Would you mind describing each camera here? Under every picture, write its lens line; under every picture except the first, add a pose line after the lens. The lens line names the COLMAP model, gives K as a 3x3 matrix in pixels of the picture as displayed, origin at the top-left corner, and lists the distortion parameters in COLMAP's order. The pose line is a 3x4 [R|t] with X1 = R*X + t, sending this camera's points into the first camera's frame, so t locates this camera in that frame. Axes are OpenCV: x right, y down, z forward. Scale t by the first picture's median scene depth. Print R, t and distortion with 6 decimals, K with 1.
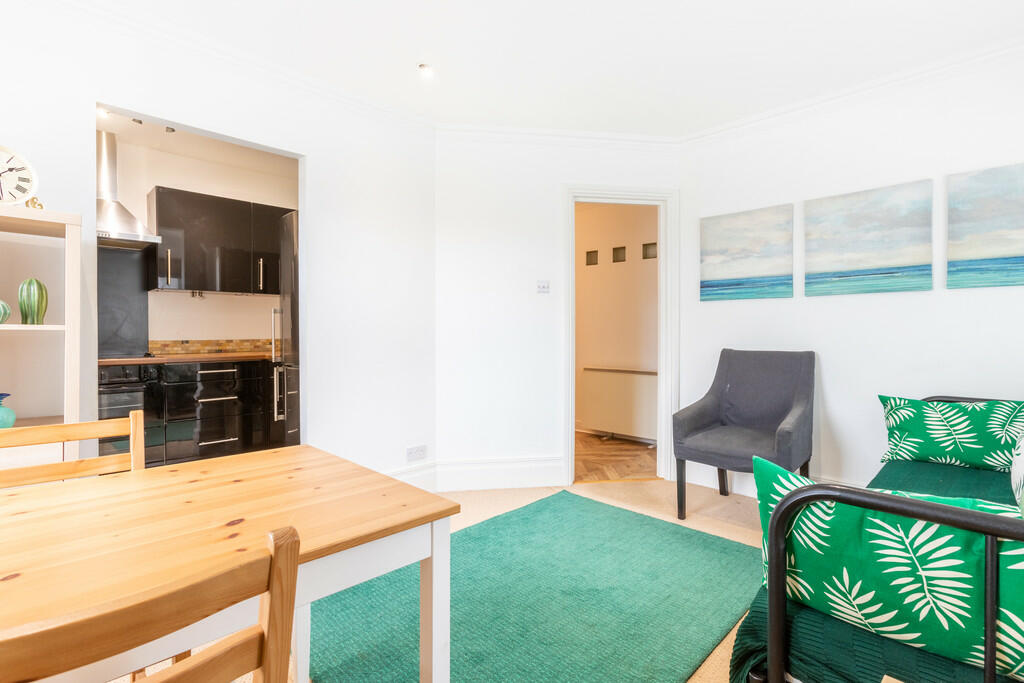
lens RADIAL K [[493.7, 0, 512.0], [0, 493.7, 341.5], [0, 0, 1]] dist [-0.001788, -0.000105]
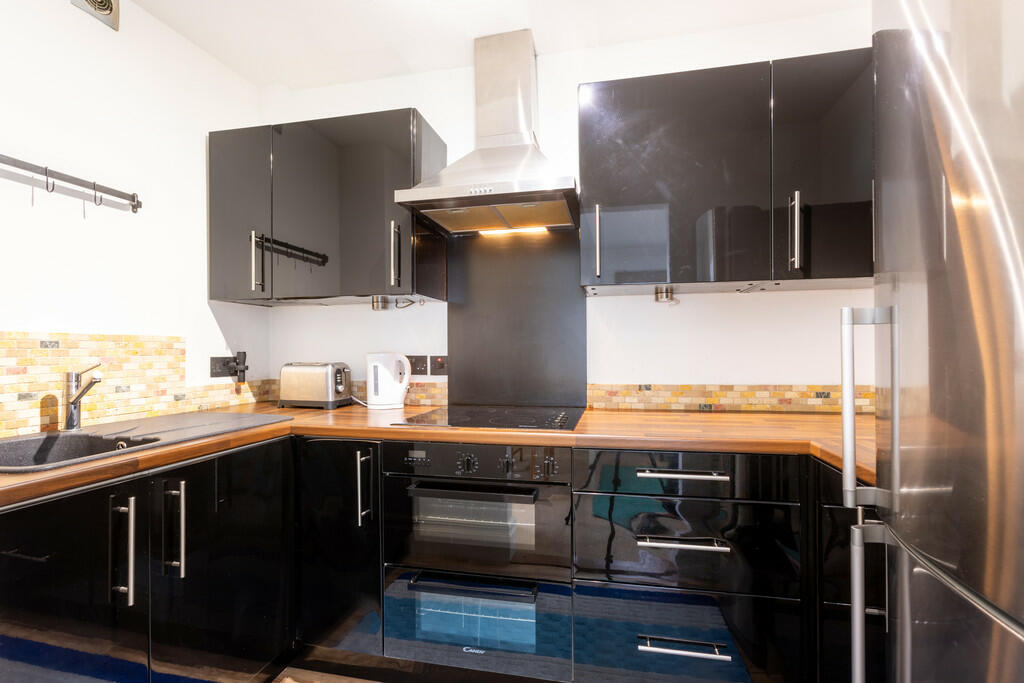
lens RADIAL K [[462.5, 0, 509.3], [0, 462.5, 345.5], [0, 0, 1]] dist [0.000783, 0.000589]
pose [[0.525565, -0.009754, -0.850698, -0.310616], [-0.007268, 0.999846, -0.015955, -0.034284], [0.850722, 0.014568, 0.525413, 0.603348]]
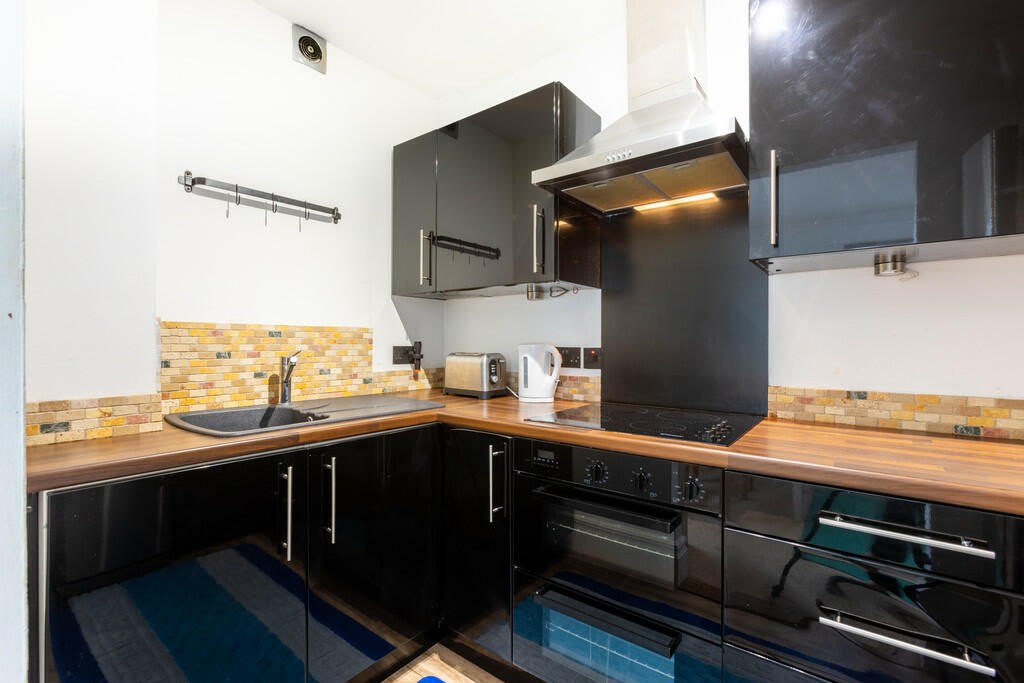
lens RADIAL K [[462.0, 0, 514.4], [0, 462.0, 337.7], [0, 0, 1]] dist [-0.021034, 0.023077]
pose [[0.126645, -0.008063, -0.991915, -0.334799], [-0.017622, 0.999791, -0.010376, -0.034493], [0.991792, 0.018794, 0.126476, 0.676549]]
